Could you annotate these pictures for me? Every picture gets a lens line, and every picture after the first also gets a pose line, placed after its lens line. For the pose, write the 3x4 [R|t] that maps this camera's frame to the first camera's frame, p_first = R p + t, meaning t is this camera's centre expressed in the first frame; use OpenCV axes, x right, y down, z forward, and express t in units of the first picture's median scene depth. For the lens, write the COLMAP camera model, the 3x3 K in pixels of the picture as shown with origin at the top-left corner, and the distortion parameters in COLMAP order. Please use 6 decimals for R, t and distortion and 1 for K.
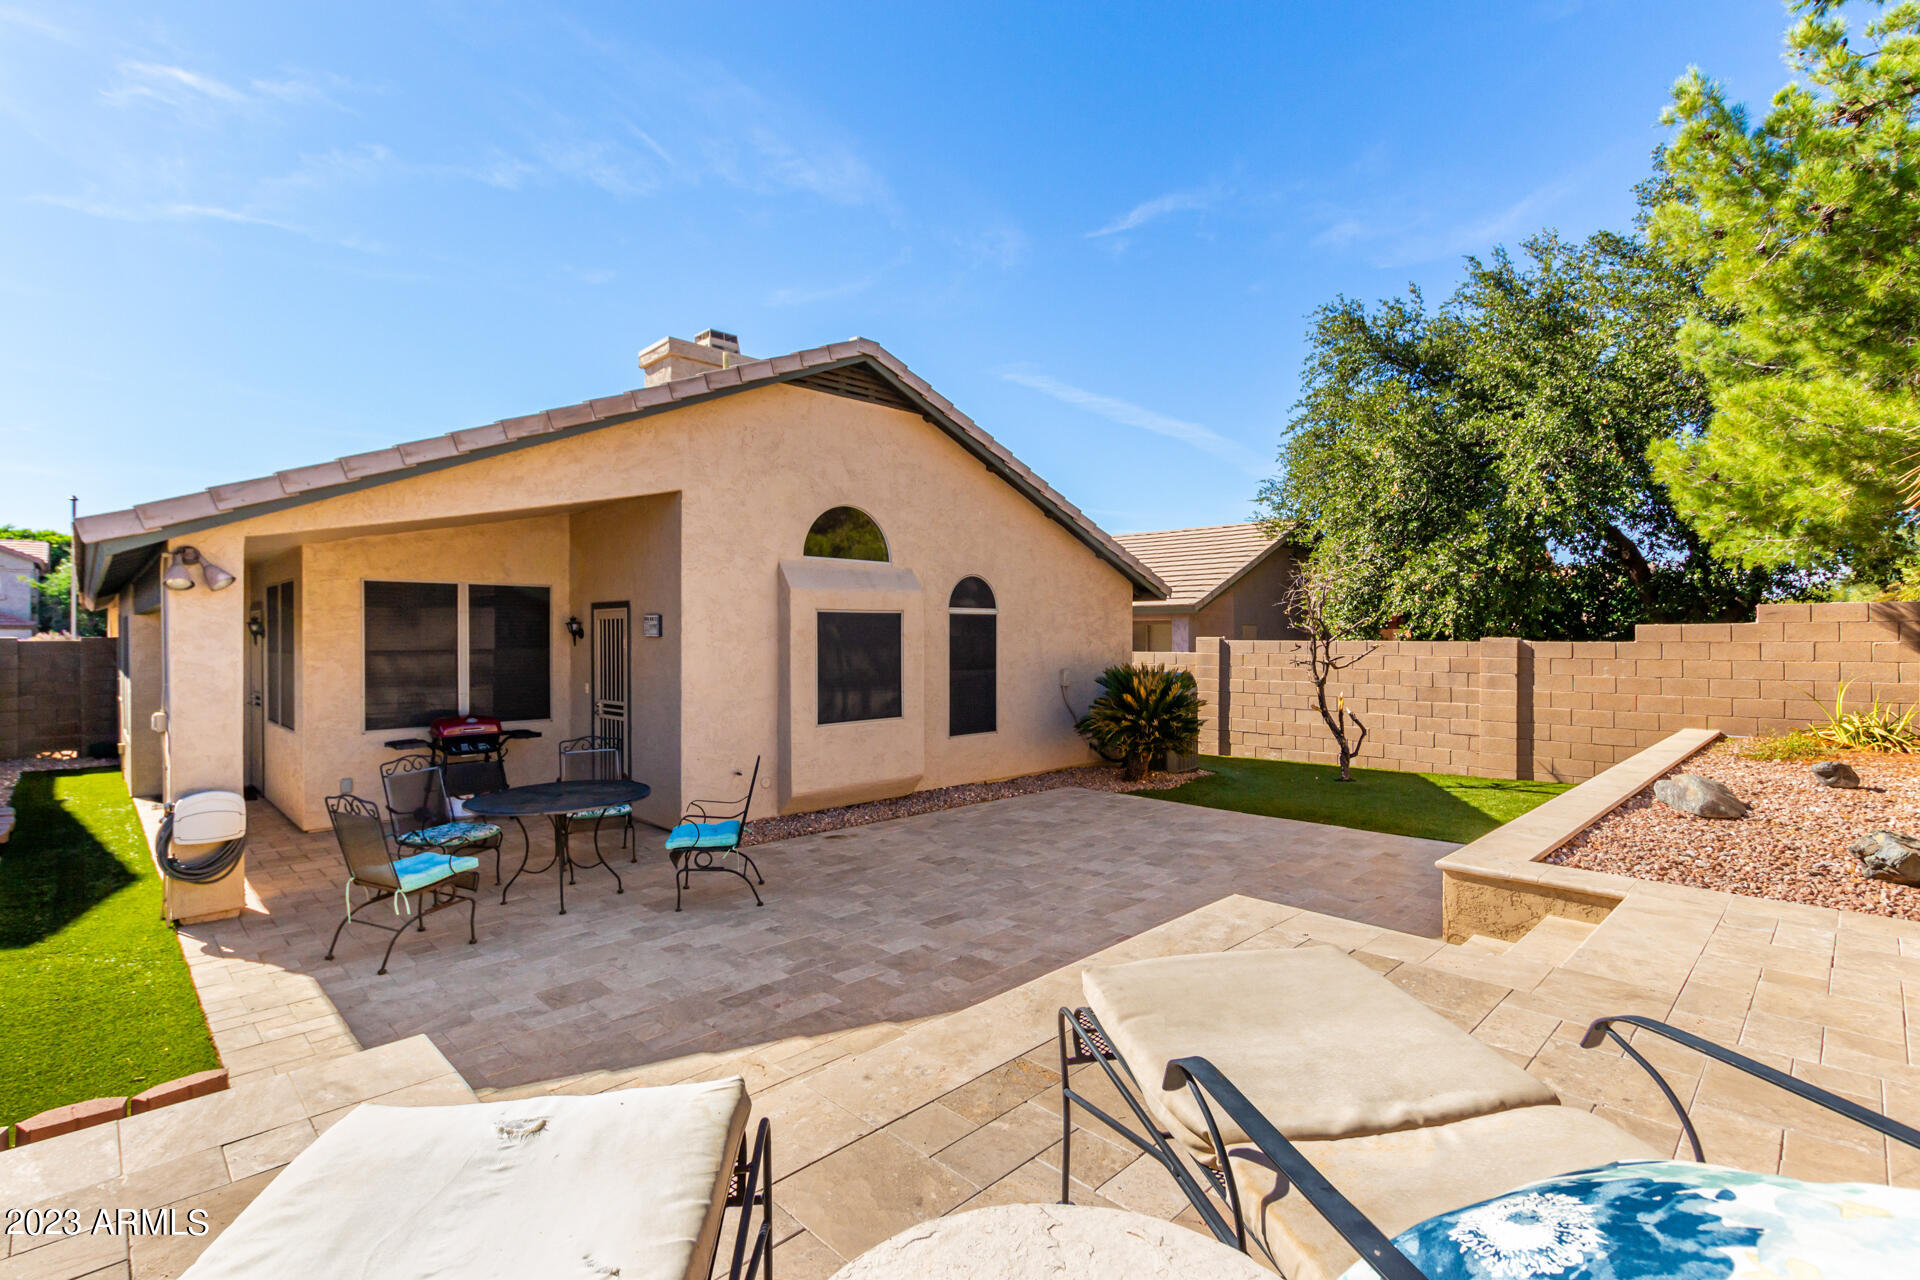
lens RADIAL K [[888.8, 0, 956.1], [0, 888.8, 634.3], [0, 0, 1]] dist [0.011053, 0.000606]
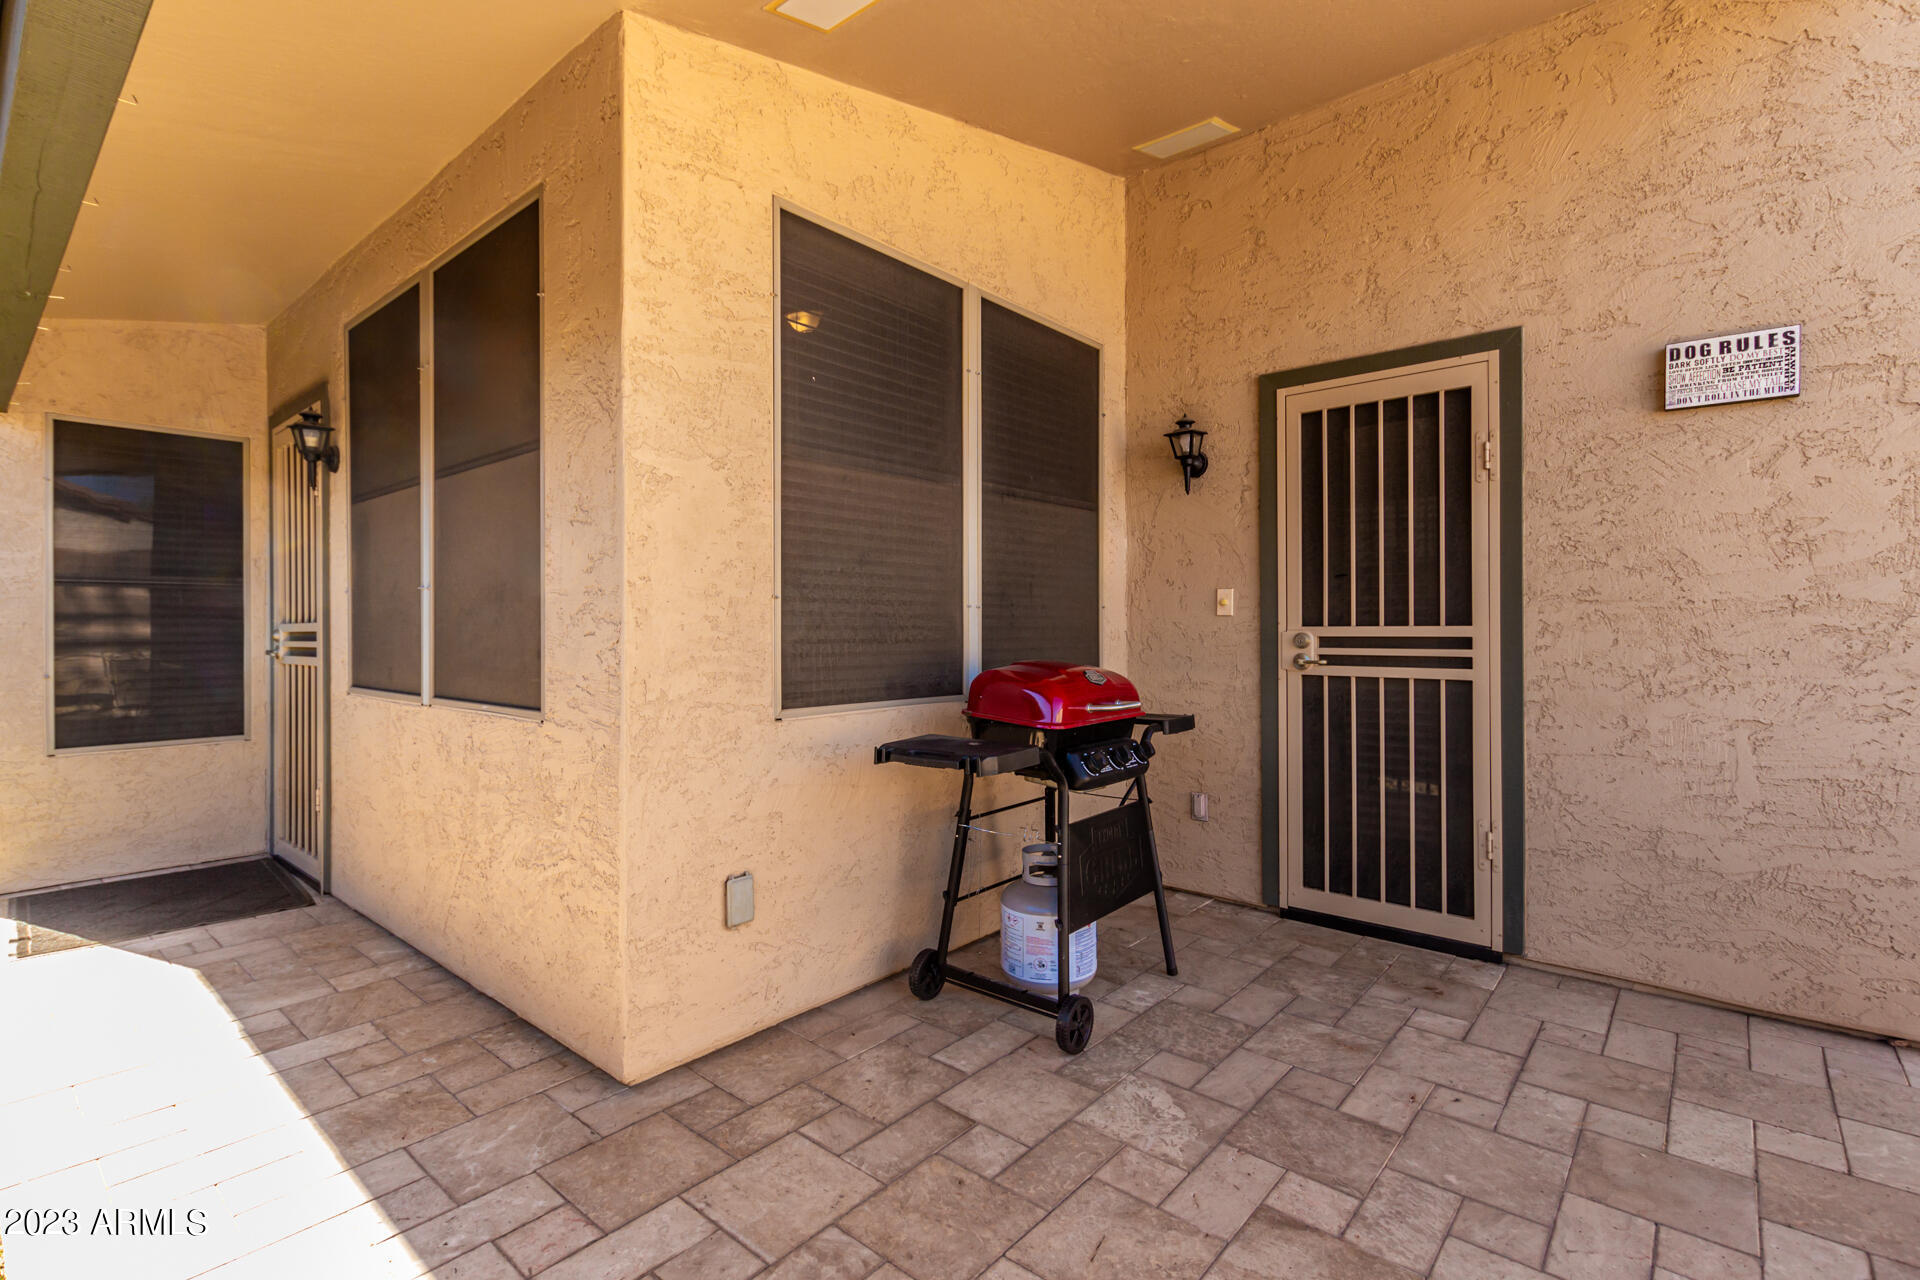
lens RADIAL K [[888.8, 0, 958.7], [0, 888.8, 628.8], [0, 0, 1]] dist [0.011053, 0.000606]
pose [[0.996778, -0.000139, 0.080213, -0.619867], [0.000609, 0.999983, -0.005827, 0.081998], [-0.080211, 0.005857, 0.996761, 0.693120]]
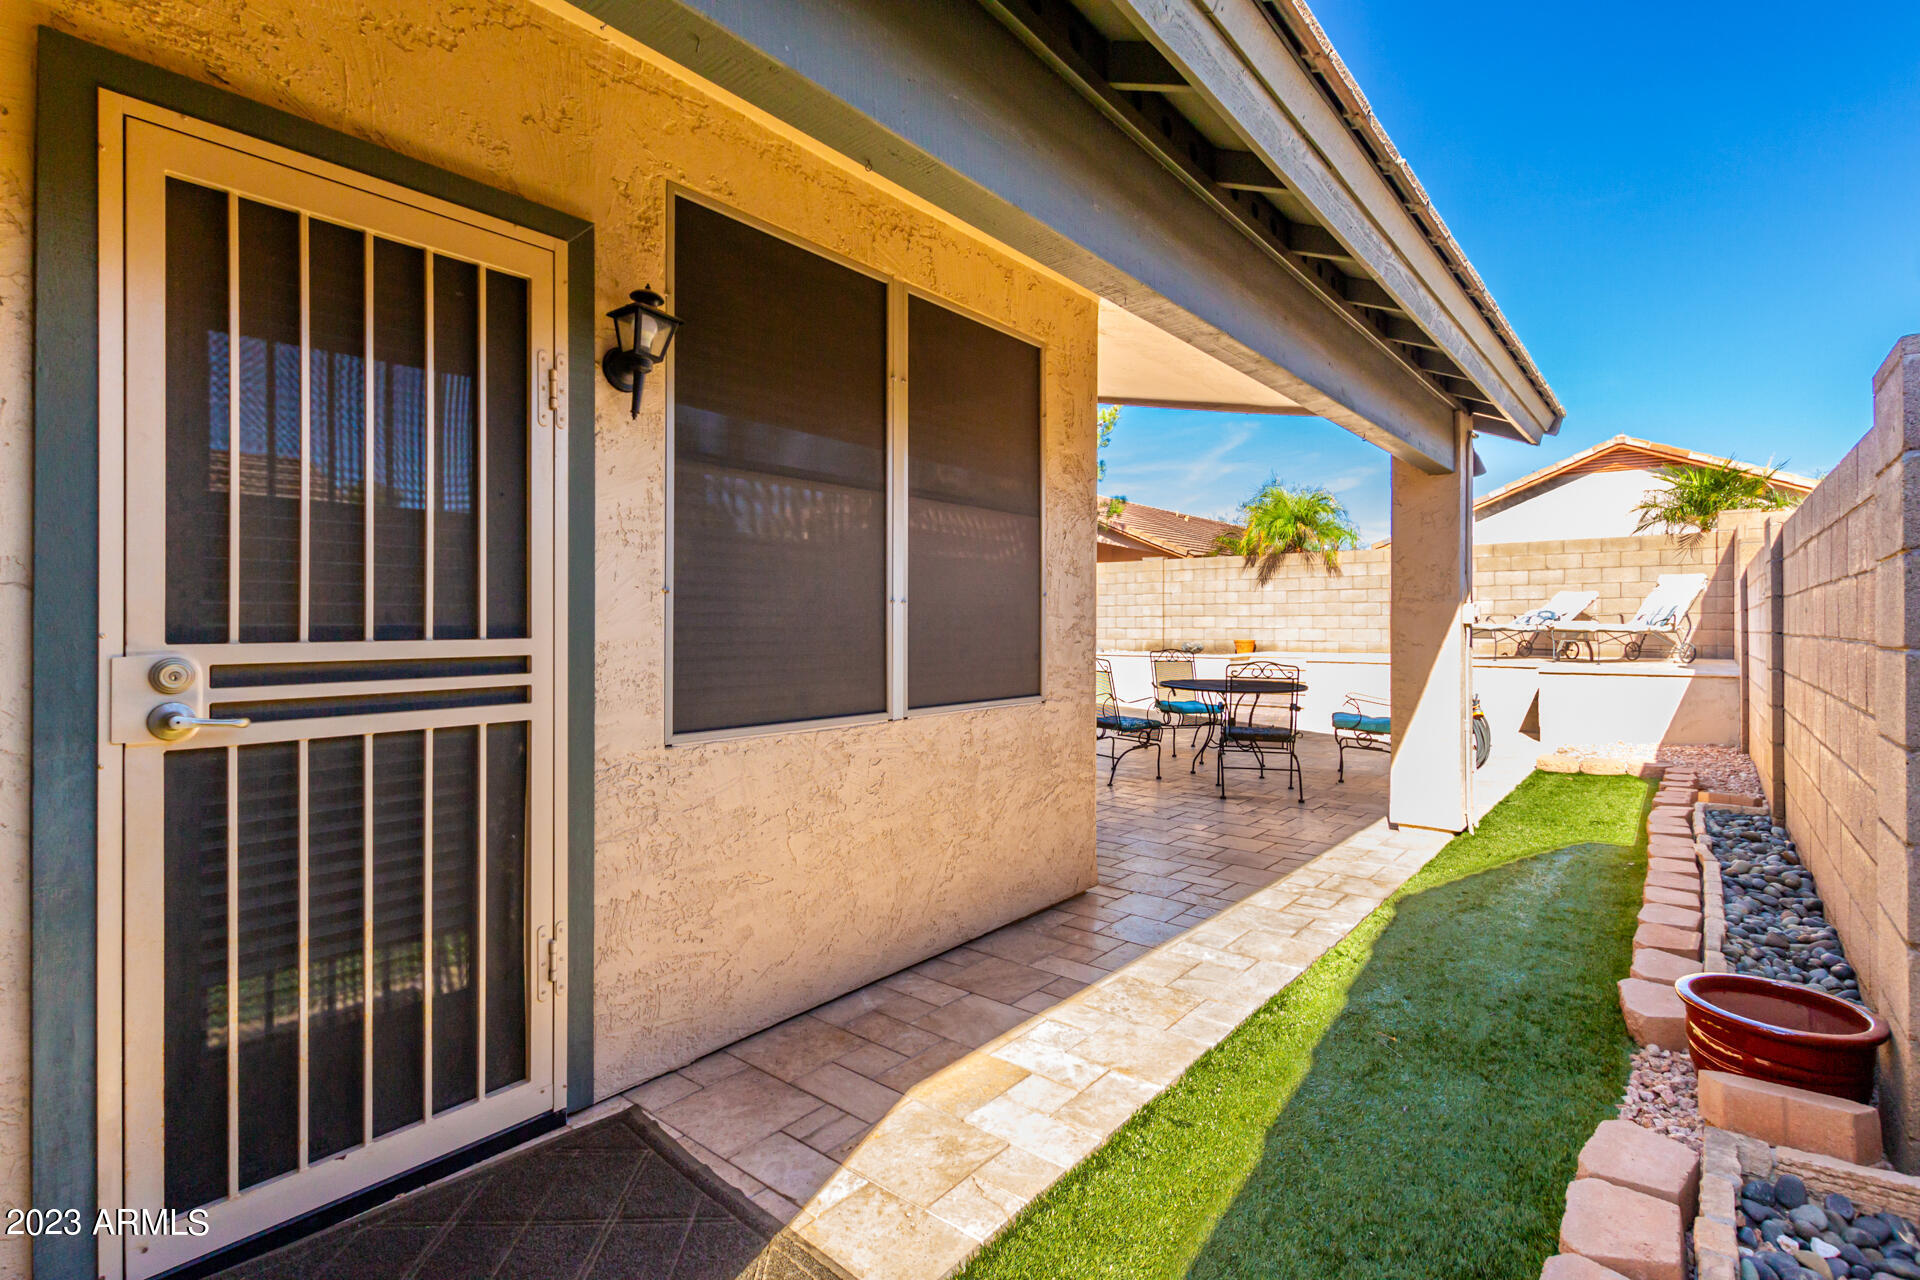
lens RADIAL K [[888.8, 0, 952.7], [0, 888.8, 633.7], [0, 0, 1]] dist [0.011053, 0.000606]
pose [[-0.097696, -0.008284, 0.995182, -1.192233], [0.004834, 0.999950, 0.008798, 0.073022], [-0.995205, 0.005671, -0.097651, 1.105134]]
